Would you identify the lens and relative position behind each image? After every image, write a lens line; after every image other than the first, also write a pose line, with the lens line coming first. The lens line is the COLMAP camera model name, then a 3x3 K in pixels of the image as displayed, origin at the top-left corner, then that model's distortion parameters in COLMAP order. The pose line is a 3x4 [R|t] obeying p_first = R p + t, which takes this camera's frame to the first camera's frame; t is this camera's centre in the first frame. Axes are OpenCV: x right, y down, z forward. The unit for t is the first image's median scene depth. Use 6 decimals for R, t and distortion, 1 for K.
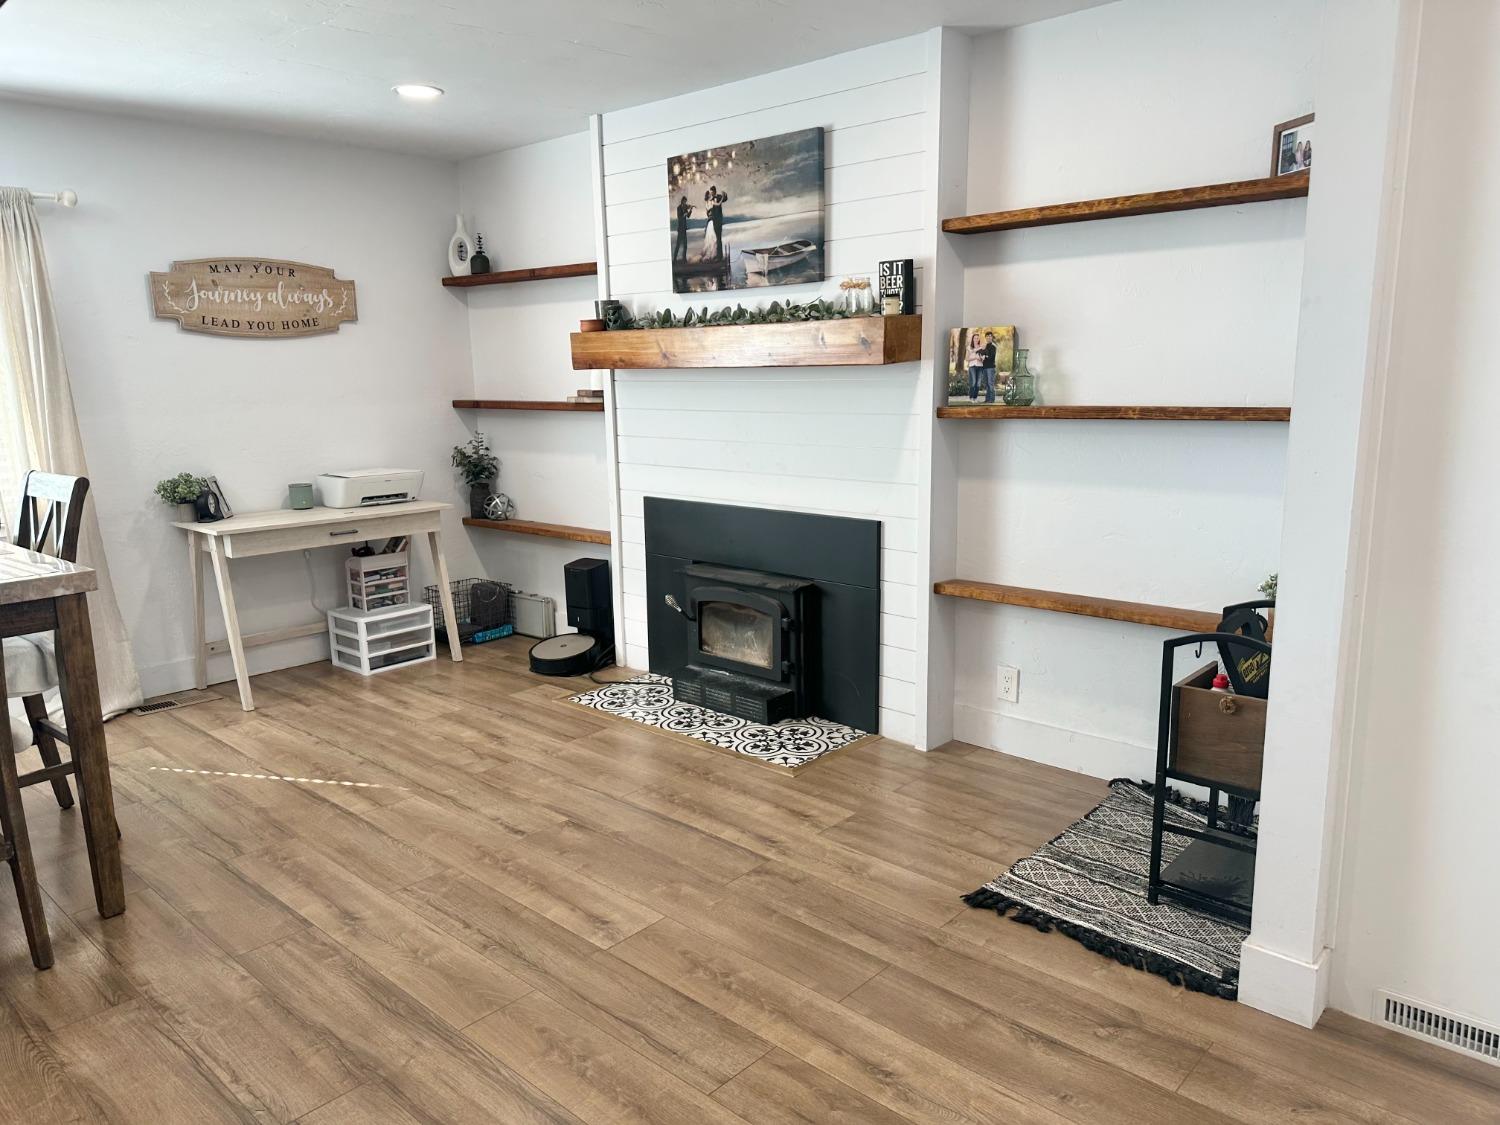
lens RADIAL K [[1042.8, 0, 755.5], [0, 1042.8, 567.9], [0, 0, 1]] dist [0.124247, -0.194571]
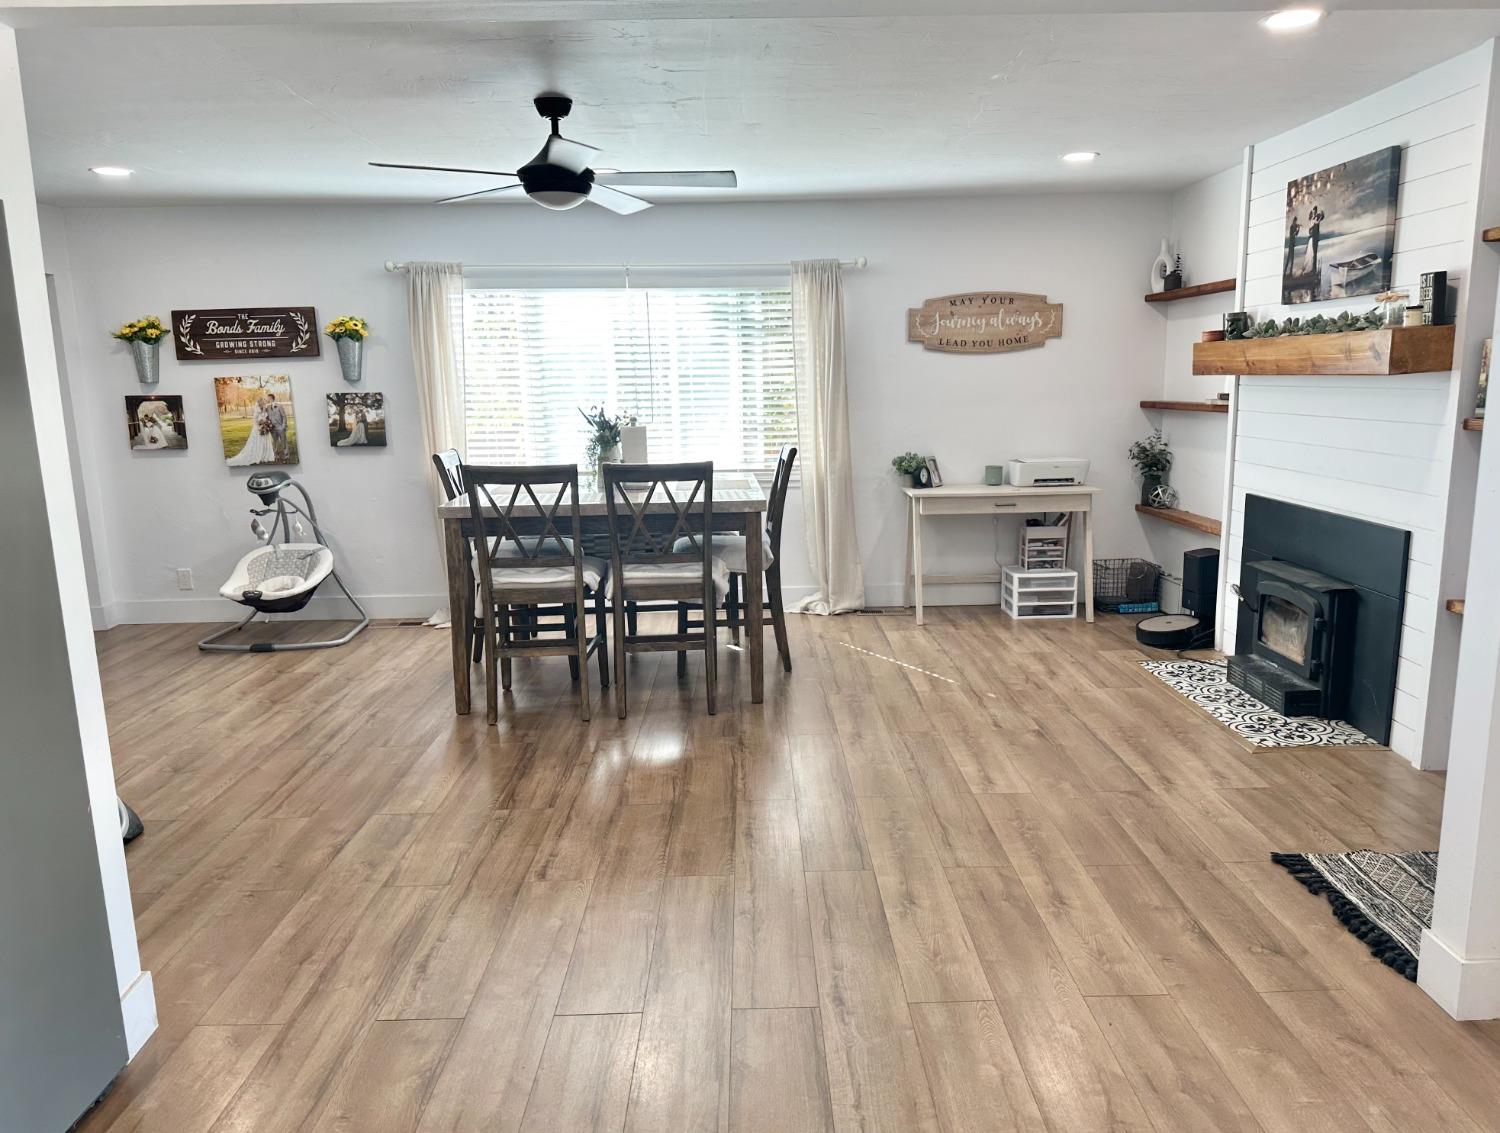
lens RADIAL K [[1074.6, 0, 768.8], [0, 1074.6, 591.4], [0, 0, 1]] dist [0.059151, -0.125255]
pose [[0.688035, 0.144270, -0.711192, 0.410490], [-0.128711, 0.988761, 0.076056, 0.010542], [0.714172, 0.039209, 0.698871, -0.136789]]
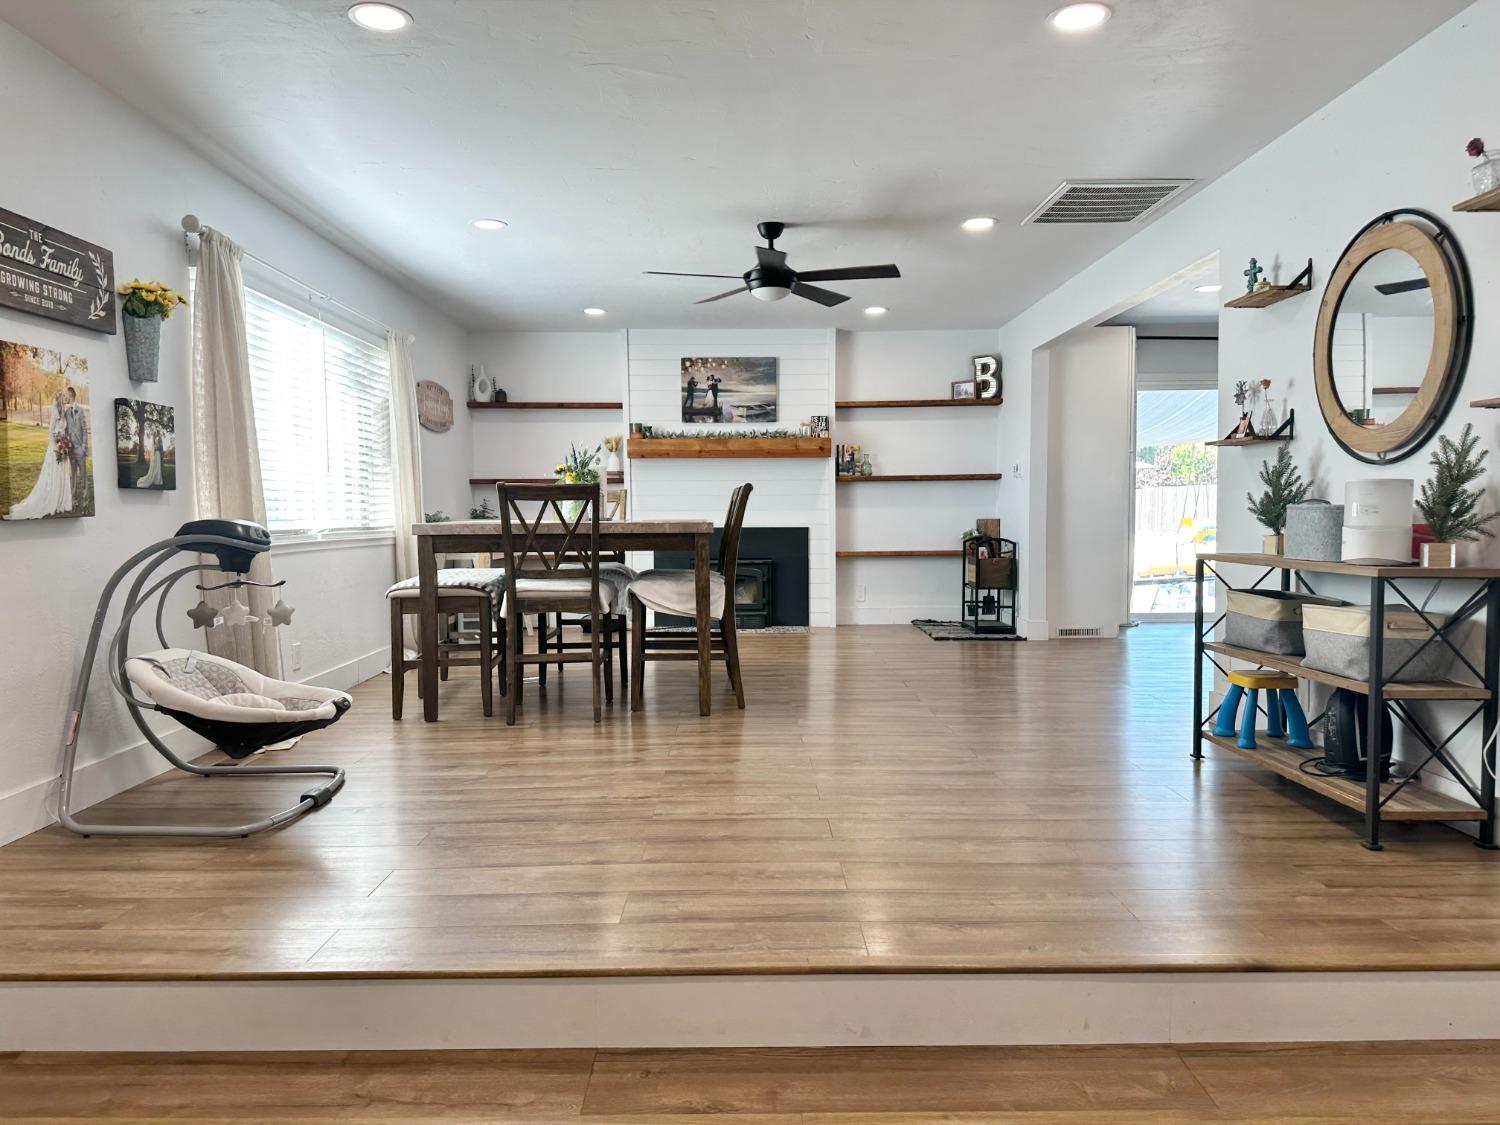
lens RADIAL K [[1026.2, 0, 742.8], [0, 1026.2, 559.2], [0, 0, 1]] dist [0.122454, -0.154787]
pose [[0.743333, -0.021827, 0.668565, -1.374418], [0.119611, 0.987696, -0.100742, 0.215264], [-0.658141, 0.154853, 0.736798, -0.493139]]
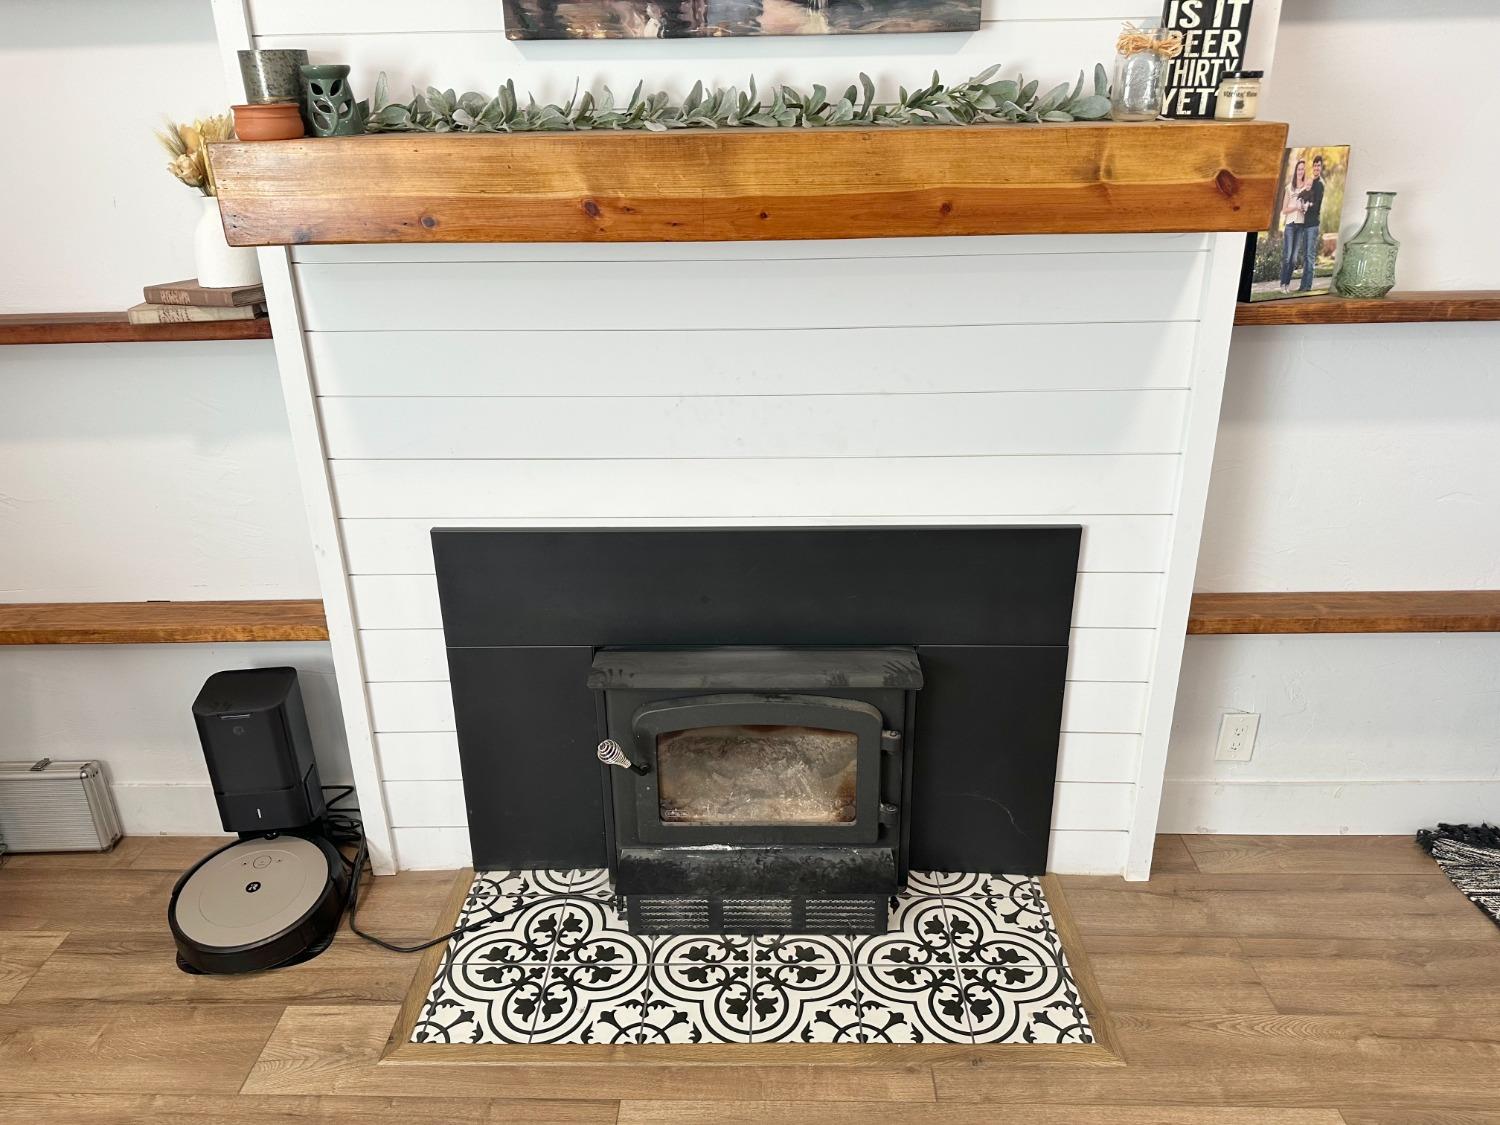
lens RADIAL K [[1042.8, 0, 755.5], [0, 1042.8, 567.9], [0, 0, 1]] dist [0.124247, -0.194571]
pose [[0.760927, -0.238807, 0.603292, -0.314524], [0.125037, 0.966347, 0.224810, -0.155292], [-0.636676, -0.095630, 0.765179, 0.650528]]
